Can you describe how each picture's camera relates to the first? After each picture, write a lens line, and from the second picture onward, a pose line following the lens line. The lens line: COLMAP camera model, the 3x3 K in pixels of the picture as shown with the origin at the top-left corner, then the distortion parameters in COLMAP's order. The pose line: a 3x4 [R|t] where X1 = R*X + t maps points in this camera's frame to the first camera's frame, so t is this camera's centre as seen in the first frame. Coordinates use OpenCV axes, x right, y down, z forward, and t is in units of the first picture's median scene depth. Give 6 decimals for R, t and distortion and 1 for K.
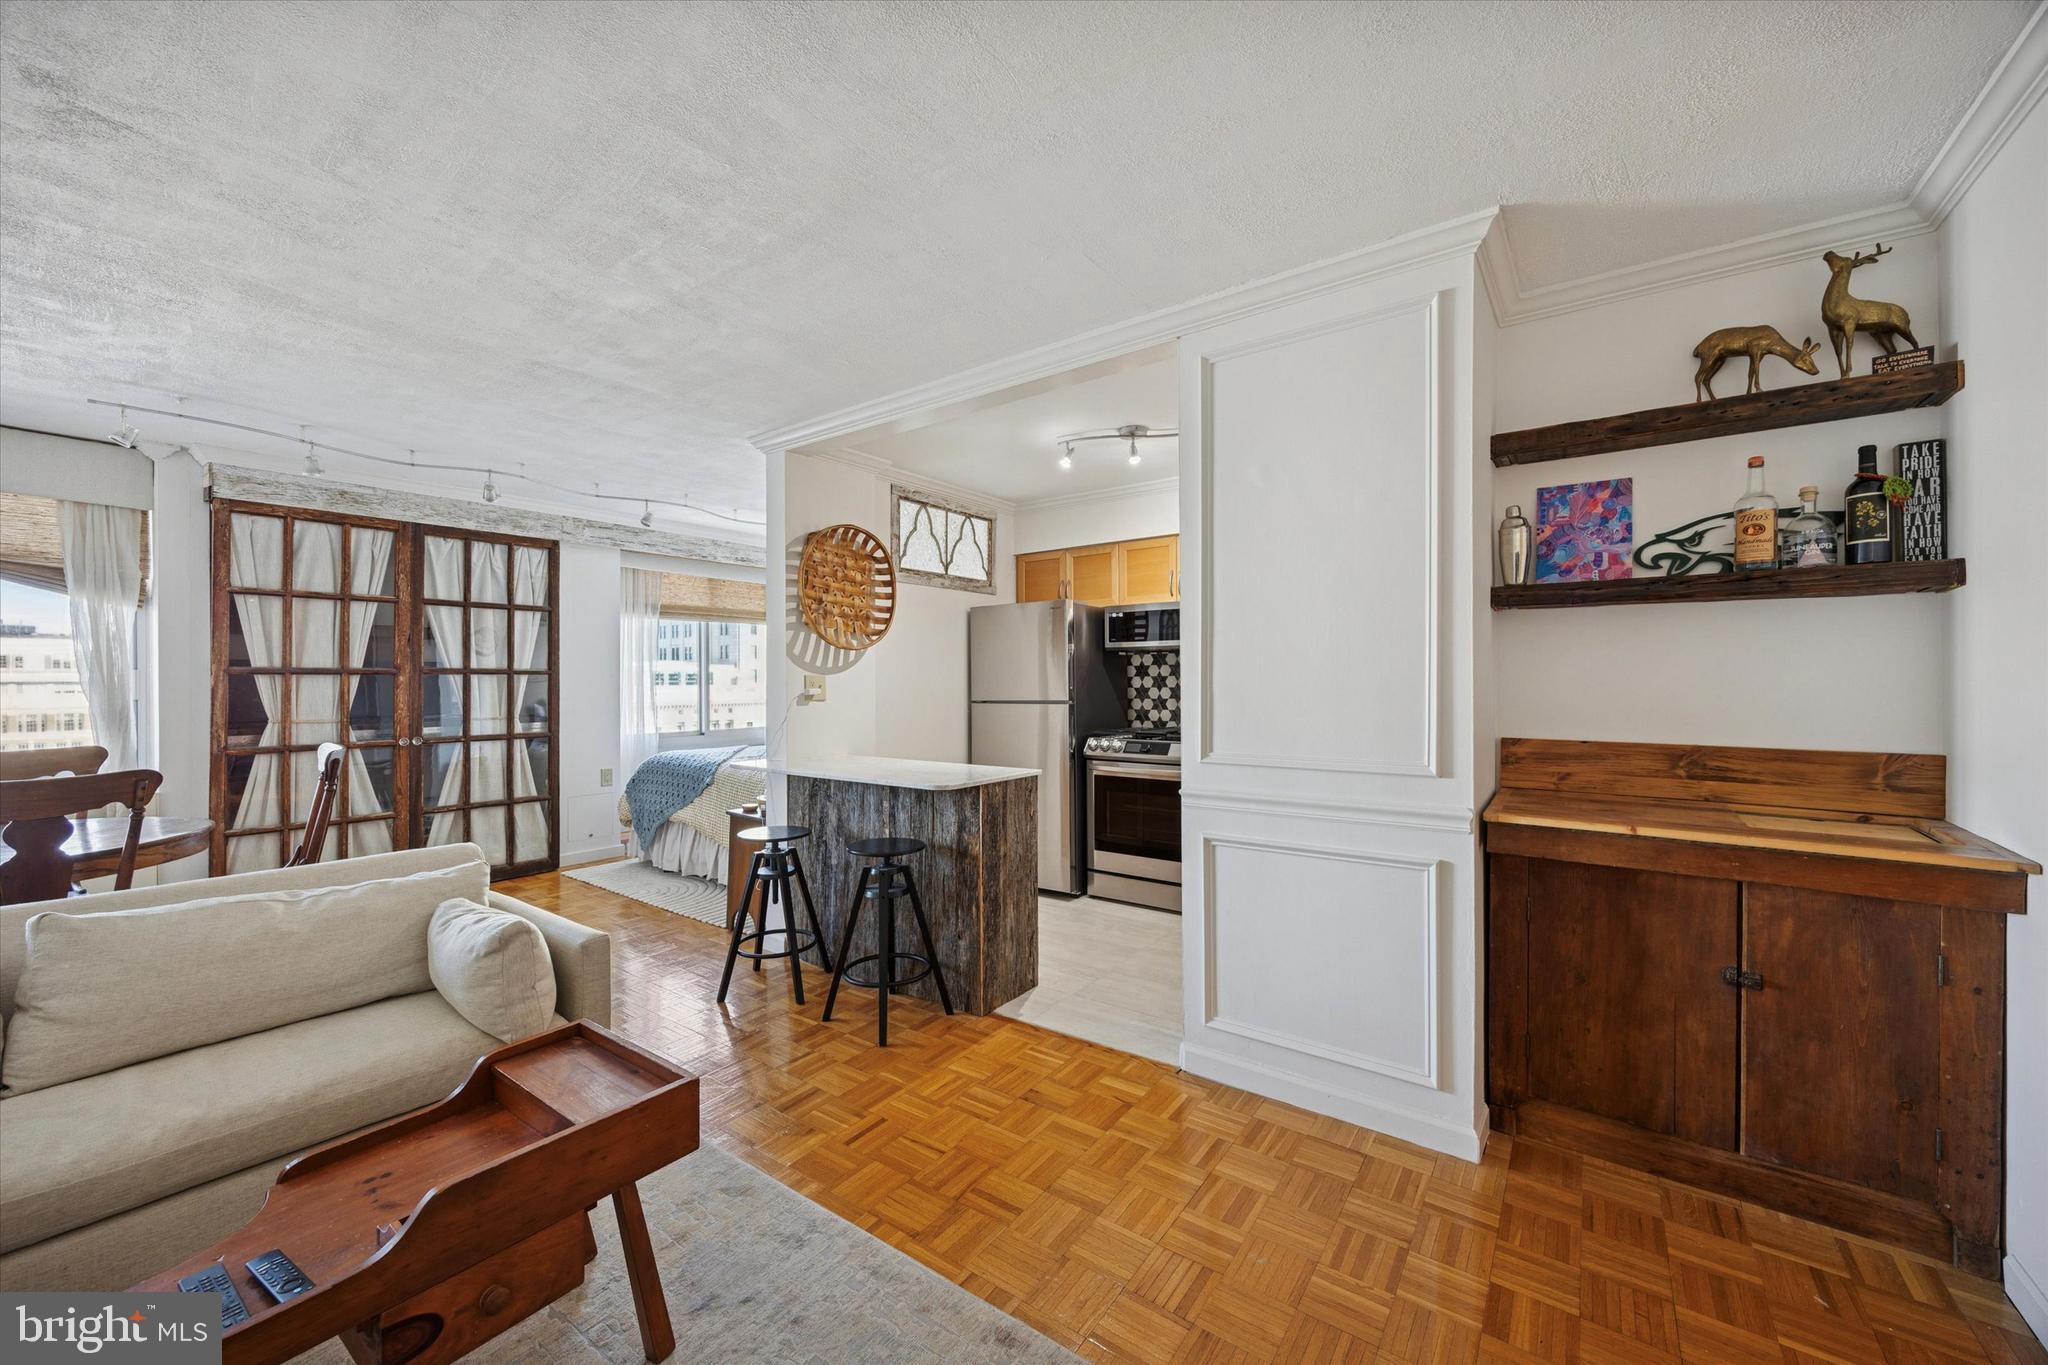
lens RADIAL K [[783.6, 0, 1017.5], [0, 783.6, 680.4], [0, 0, 1]] dist [0.001374, -0.000499]
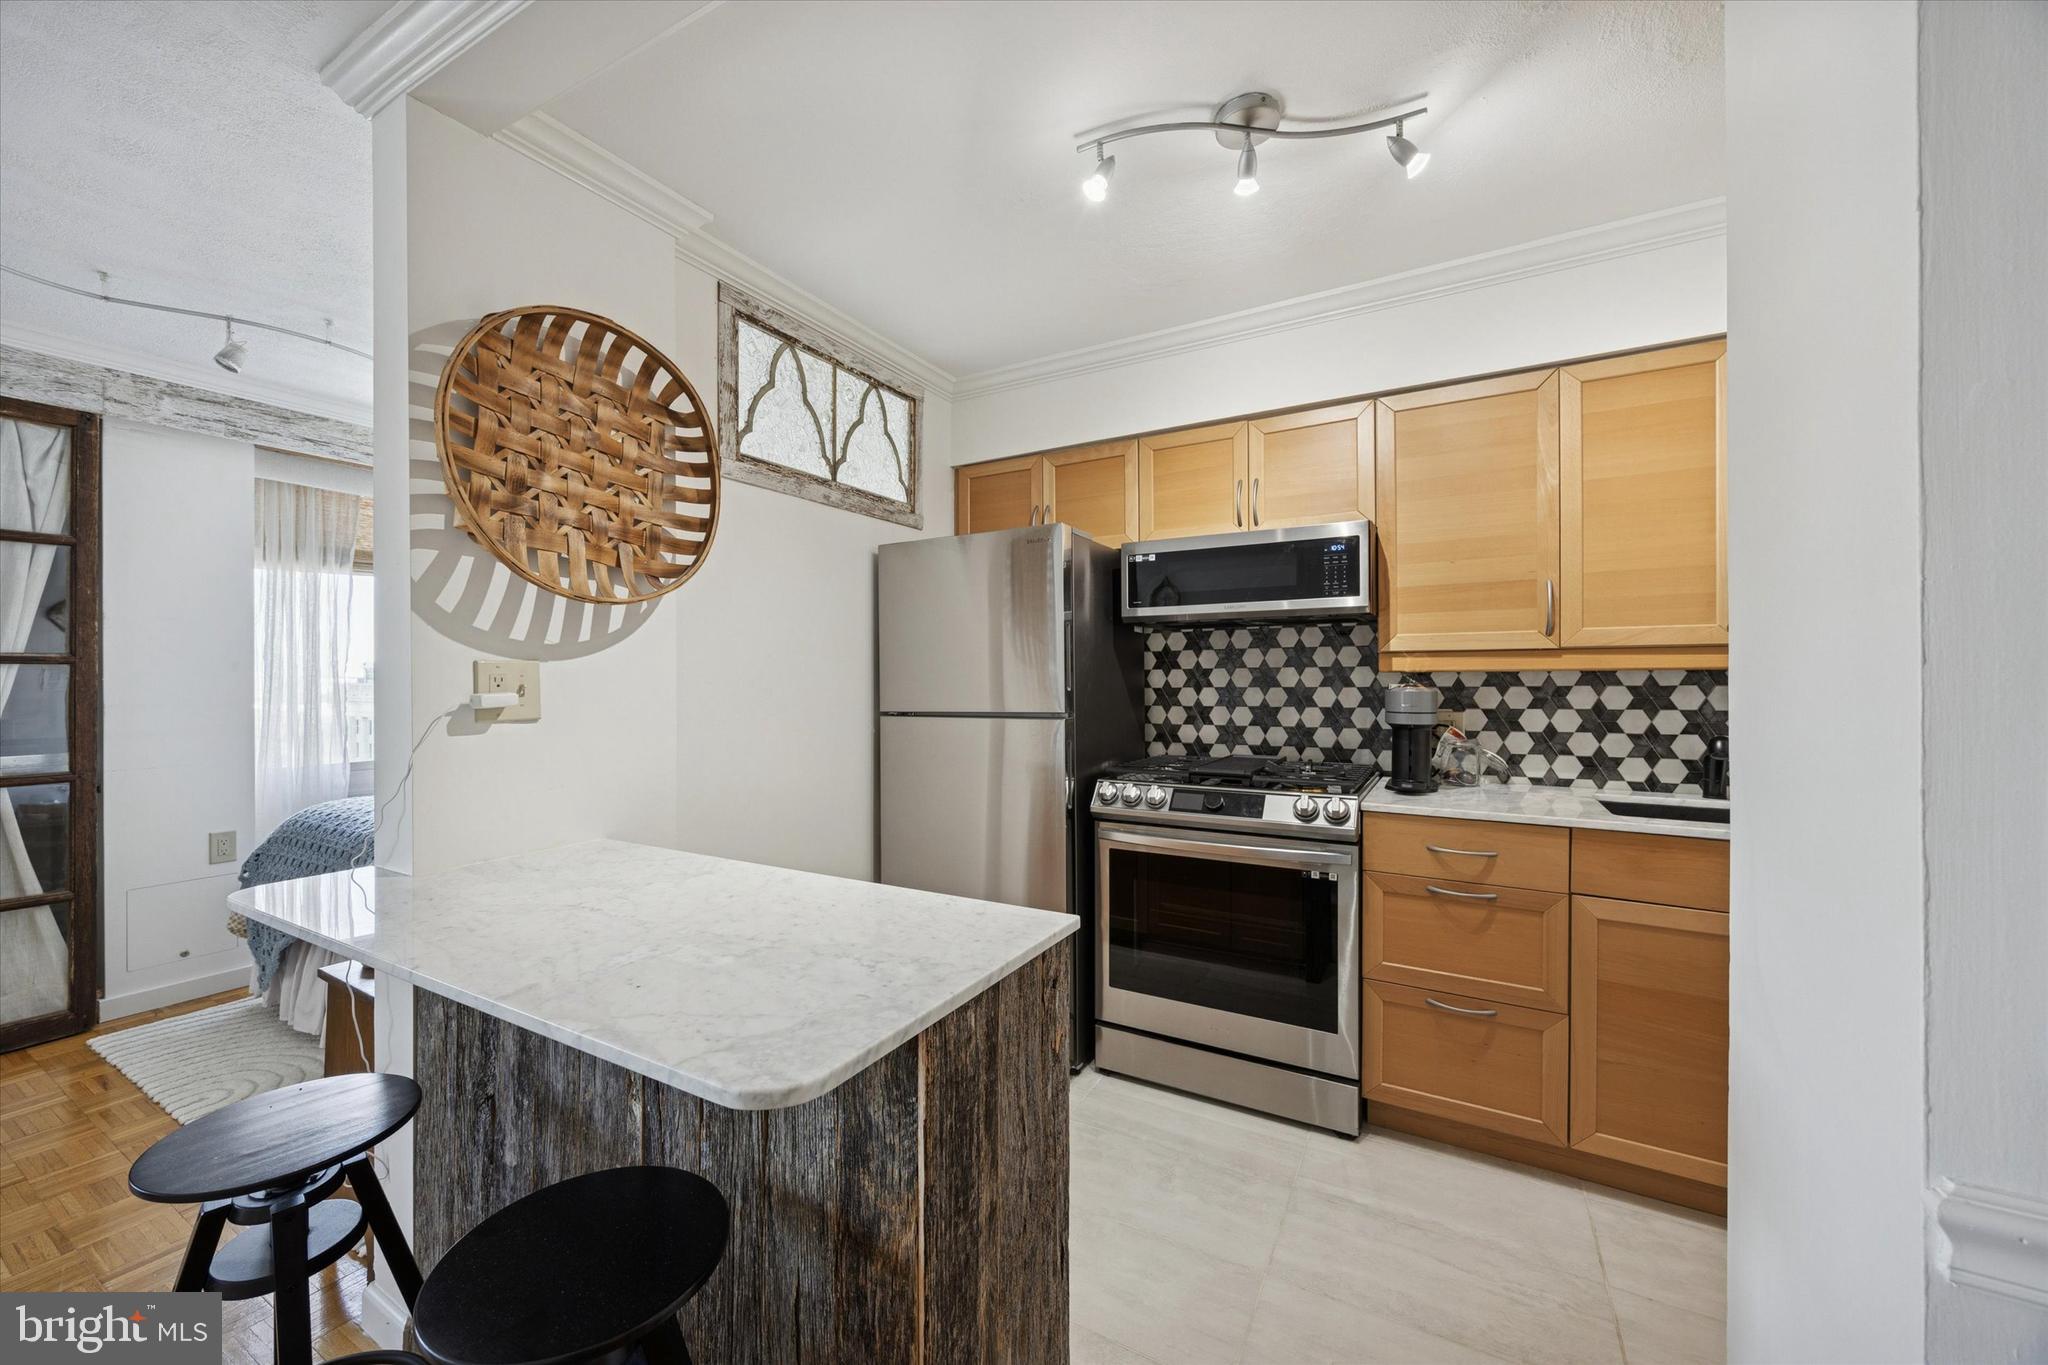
lens RADIAL K [[783.6, 0, 1011.3], [0, 783.6, 676.6], [0, 0, 1]] dist [0.001374, -0.000499]
pose [[0.993568, 0.000480, 0.113237, -0.031257], [-0.000239, 0.999998, -0.002143, 0.002192], [-0.113237, 0.002103, 0.993566, 0.472259]]
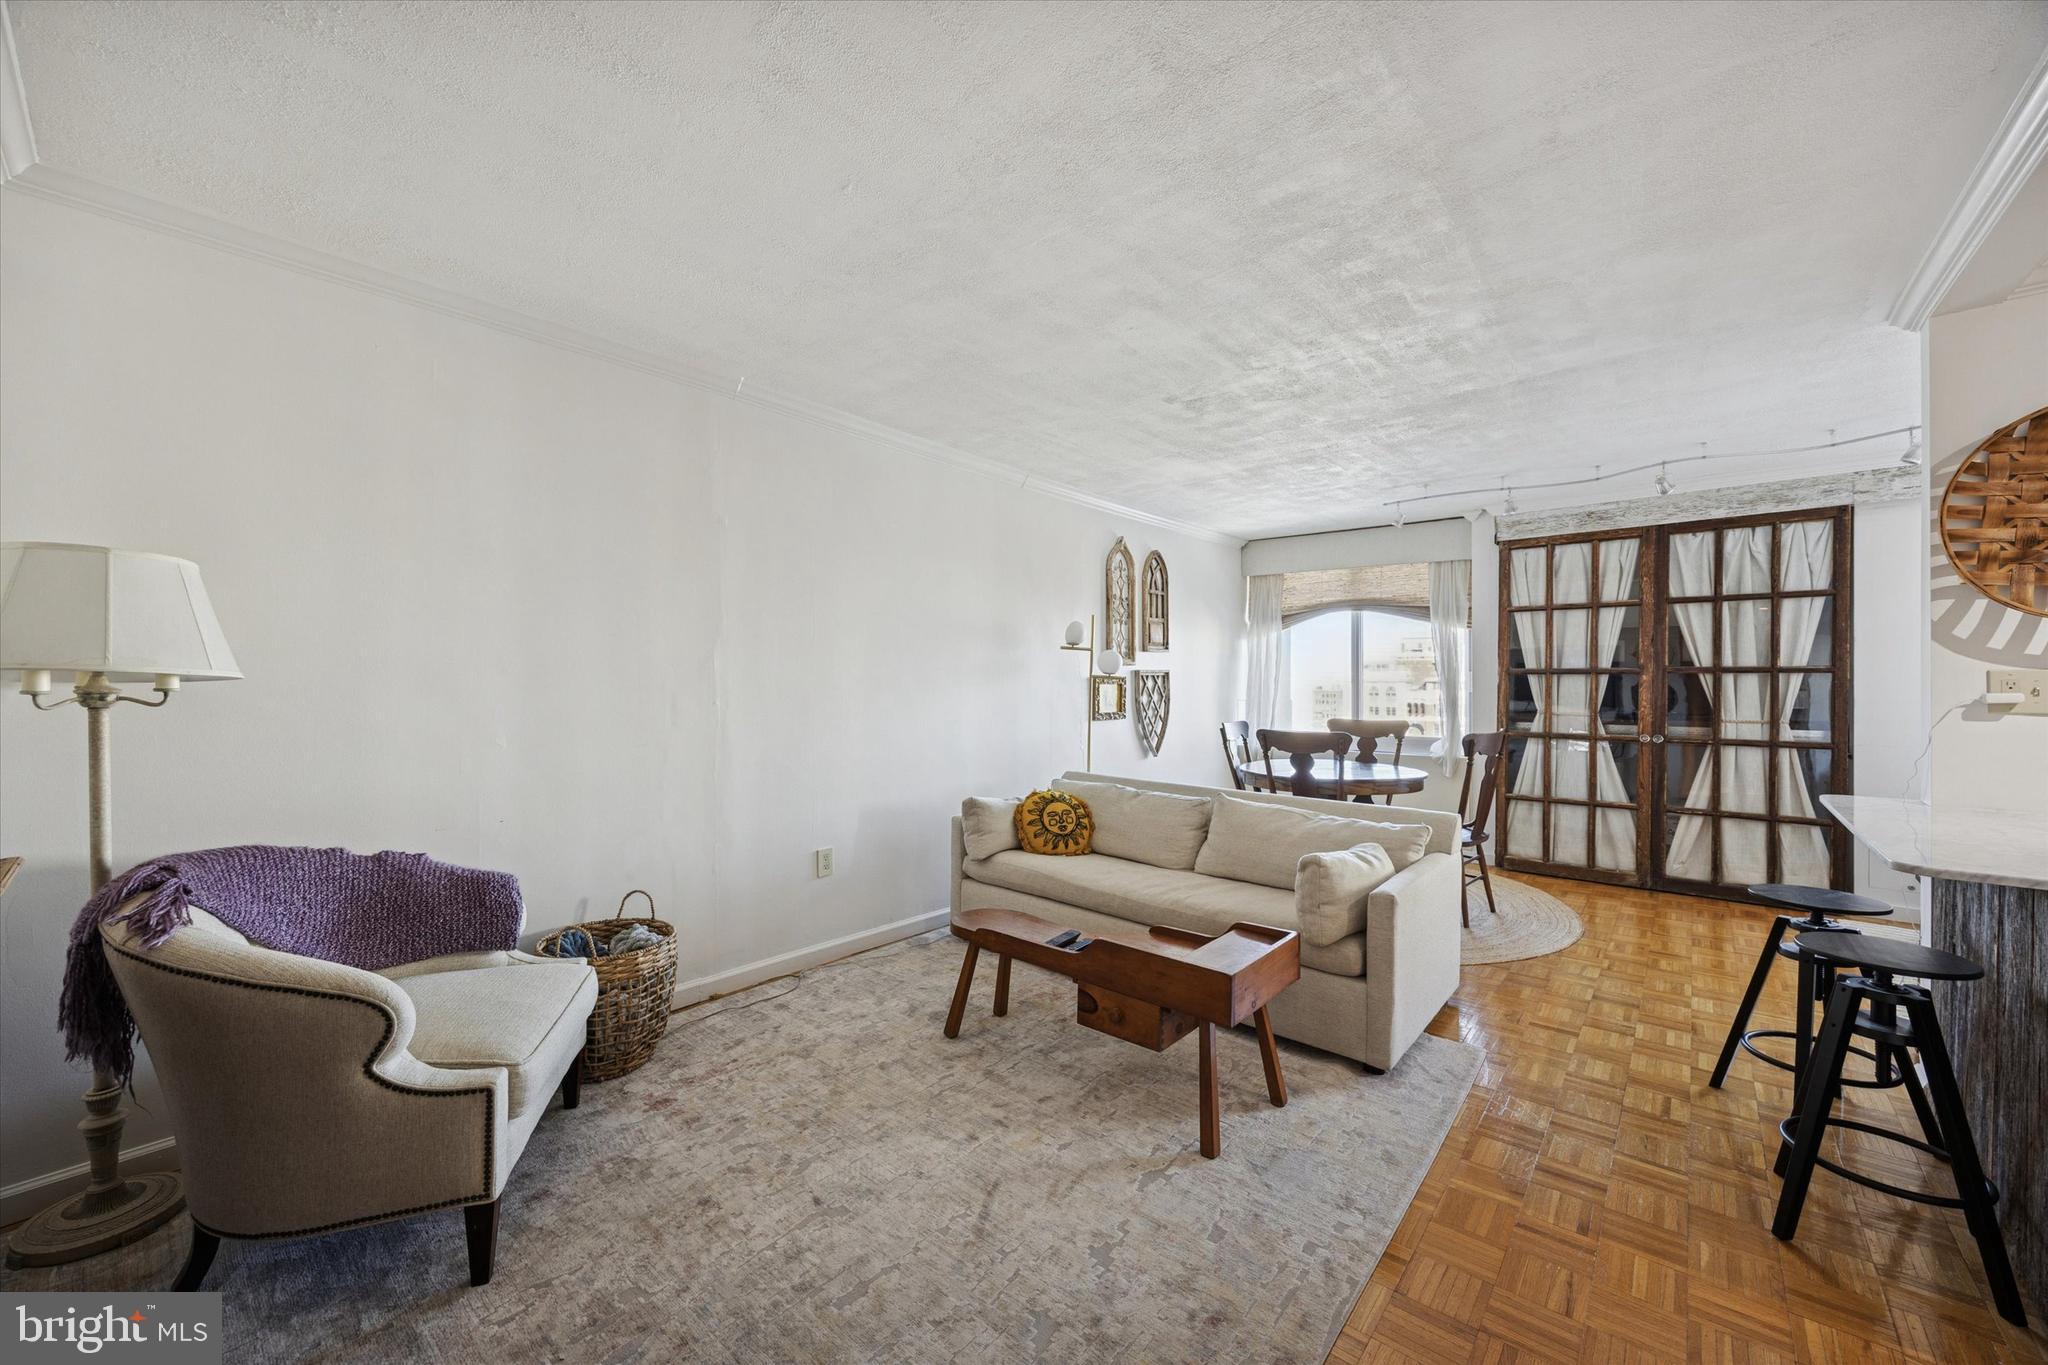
lens RADIAL K [[783.6, 0, 1016.0], [0, 783.6, 679.6], [0, 0, 1]] dist [0.001374, -0.000499]
pose [[-0.077326, 0.001450, -0.997005, 0.327745], [-0.003695, 0.999992, 0.001741, 0.001704], [0.996999, 0.003818, -0.077320, 0.256715]]
